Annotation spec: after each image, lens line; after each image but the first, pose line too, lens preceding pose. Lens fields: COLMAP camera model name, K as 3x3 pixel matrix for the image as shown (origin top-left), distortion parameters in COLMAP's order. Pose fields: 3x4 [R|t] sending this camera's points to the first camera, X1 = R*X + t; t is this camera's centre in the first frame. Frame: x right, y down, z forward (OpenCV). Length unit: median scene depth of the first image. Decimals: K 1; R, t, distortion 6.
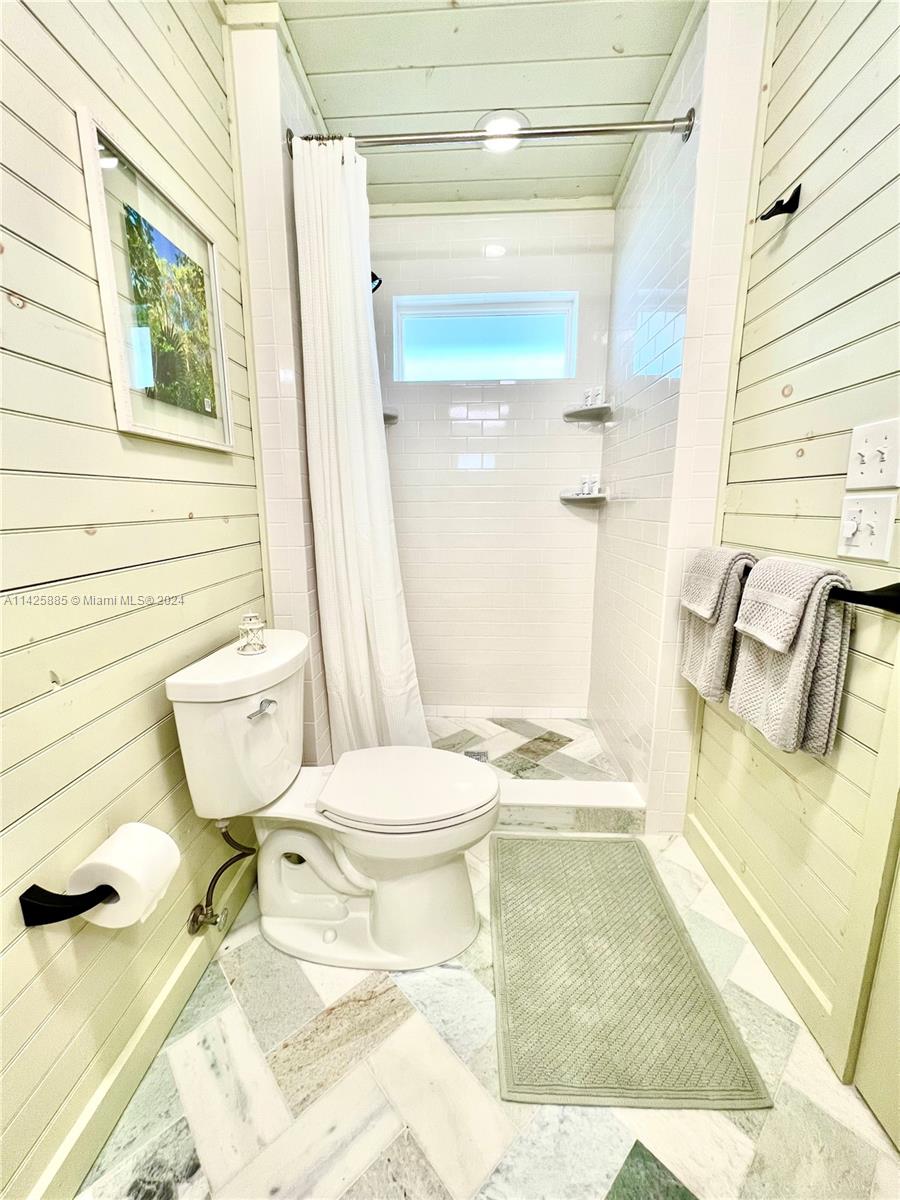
lens RADIAL K [[479.4, 0, 450.4], [0, 479.4, 600.9], [0, 0, 1]] dist [-0.004042, -0.000027]
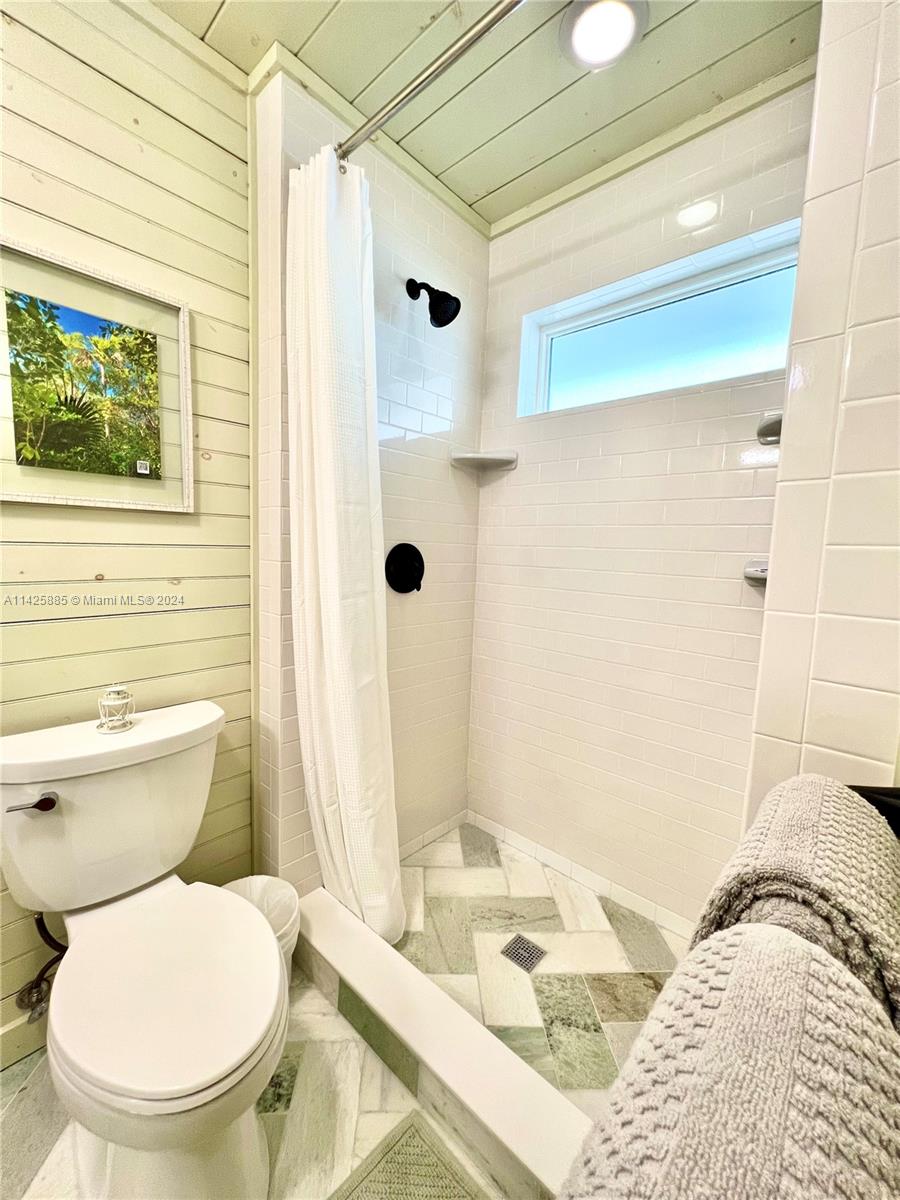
lens RADIAL K [[479.4, 0, 448.3], [0, 479.4, 600.6], [0, 0, 1]] dist [-0.004042, -0.000027]
pose [[0.770124, 0.099918, -0.630021, 0.695841], [-0.161908, 0.985931, -0.041549, -0.222052], [0.617005, 0.134003, 0.775466, 0.736806]]
